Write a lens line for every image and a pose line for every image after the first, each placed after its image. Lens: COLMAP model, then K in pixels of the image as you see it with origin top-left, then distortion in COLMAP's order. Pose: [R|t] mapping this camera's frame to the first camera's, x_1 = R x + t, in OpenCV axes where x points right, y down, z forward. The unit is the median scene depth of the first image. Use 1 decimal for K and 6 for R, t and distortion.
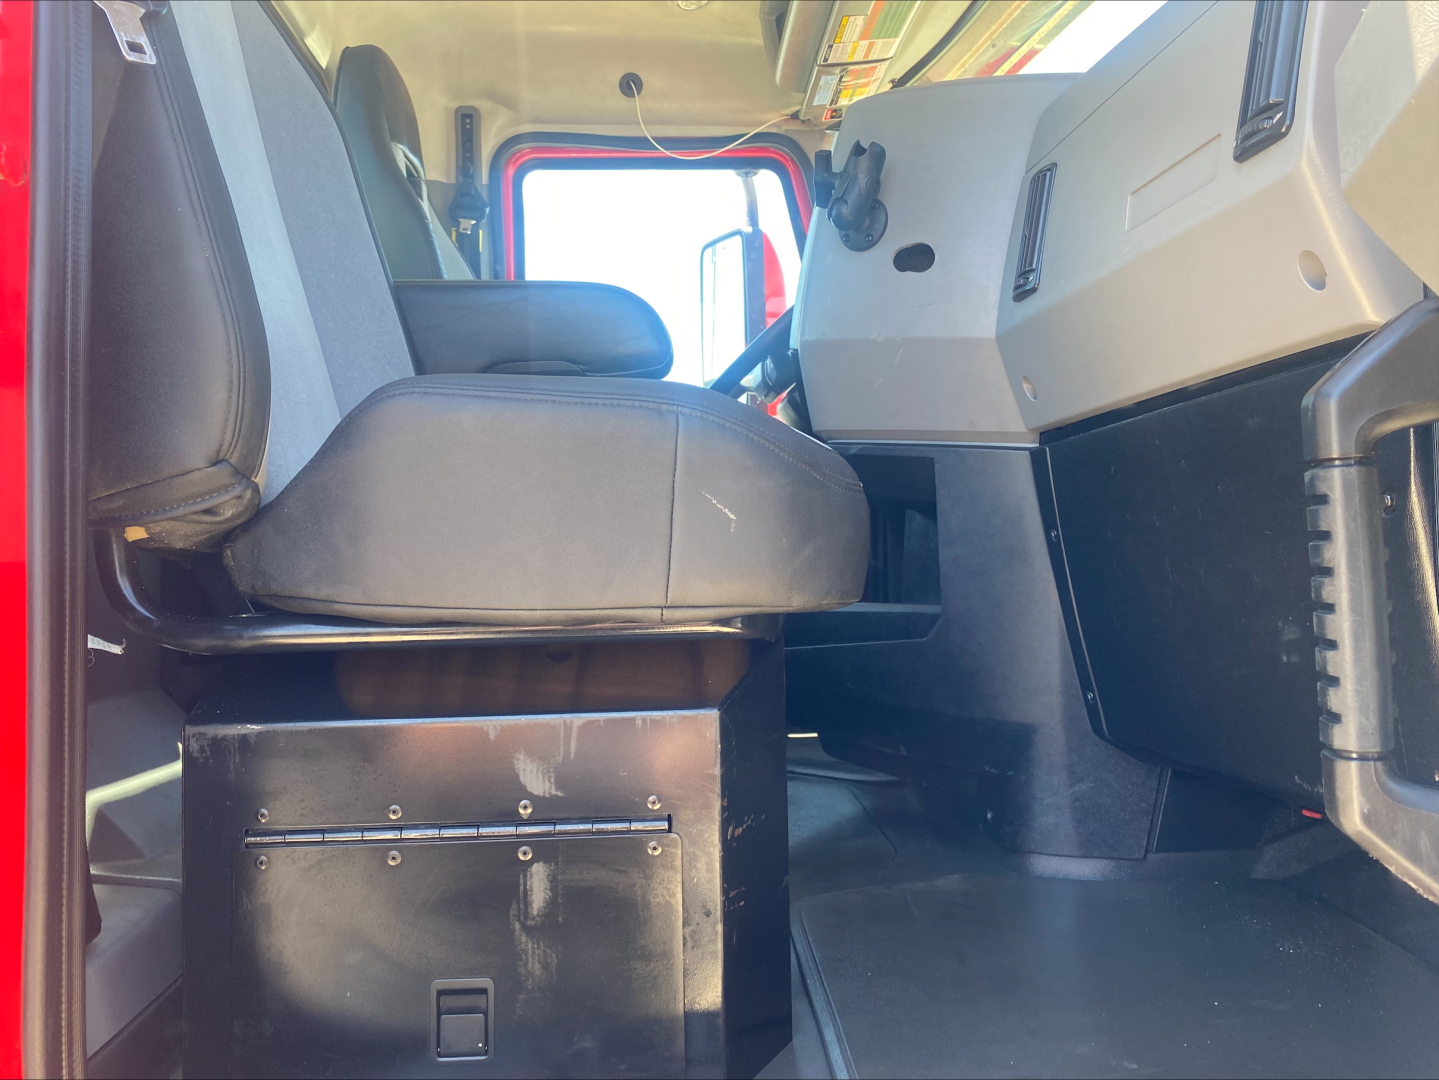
lens RADIAL K [[1081.9, 0, 719.4], [0, 1081.9, 525.3], [0, 0, 1]] dist [0.026482, -0.029279]
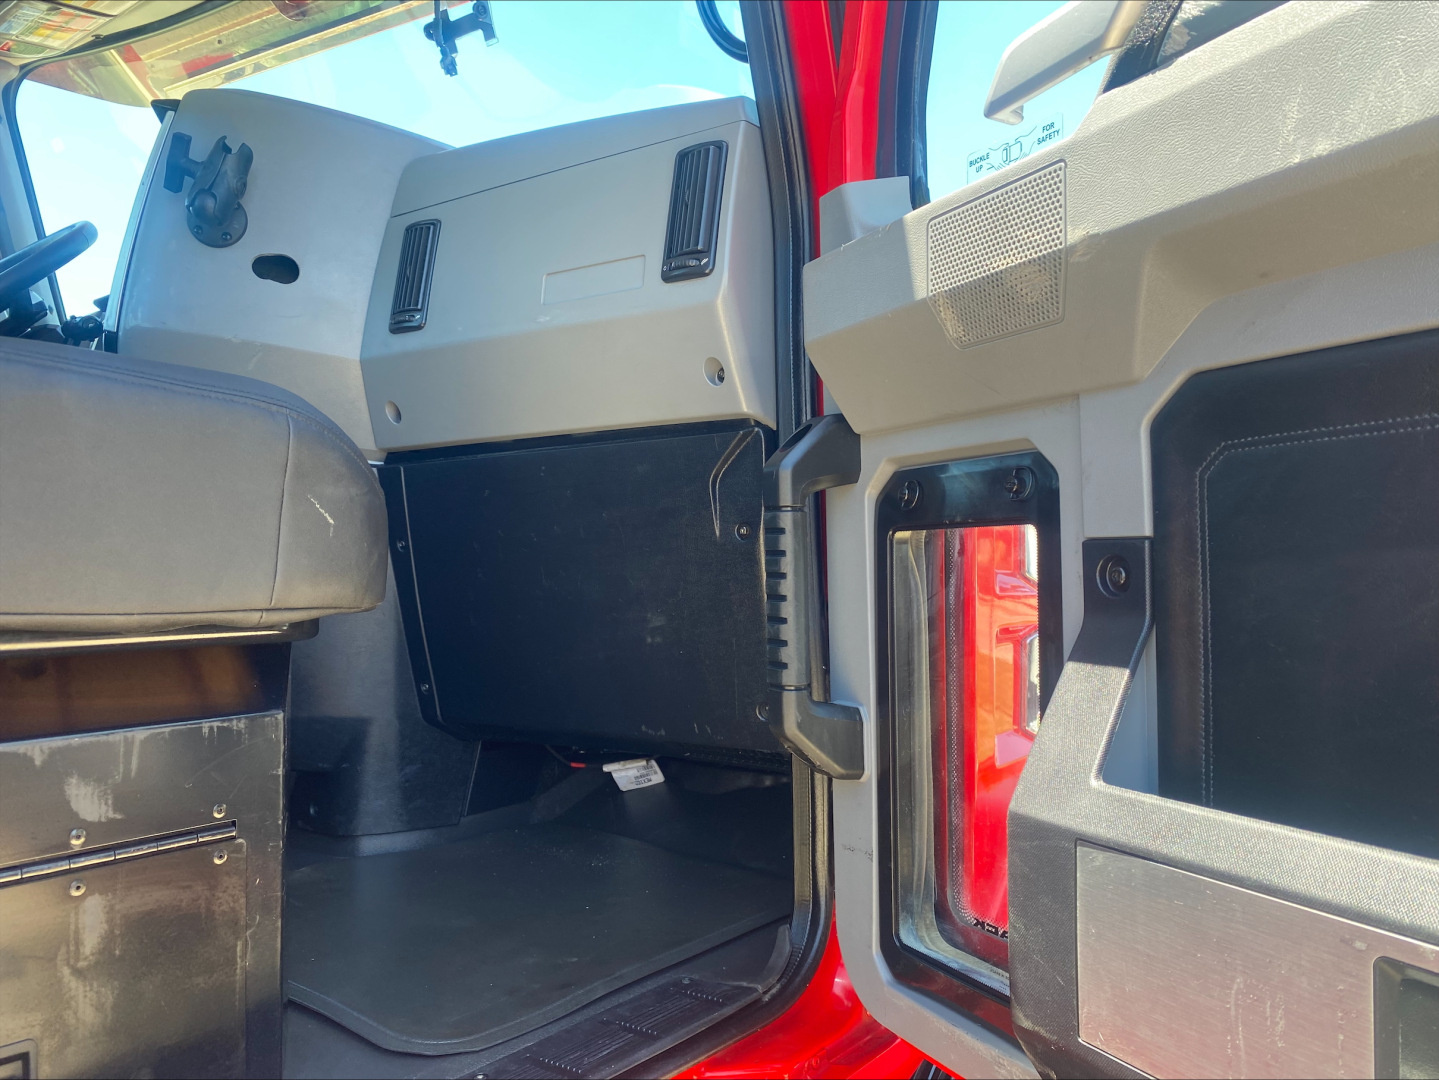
lens RADIAL K [[1081.9, 0, 723.3], [0, 1081.9, 552.6], [0, 0, 1]] dist [0.026482, -0.029279]
pose [[0.664299, 0.021709, 0.747151, -0.498512], [-0.030776, 0.999525, -0.001678, 0.012073], [-0.746833, -0.021880, 0.664652, 0.016291]]
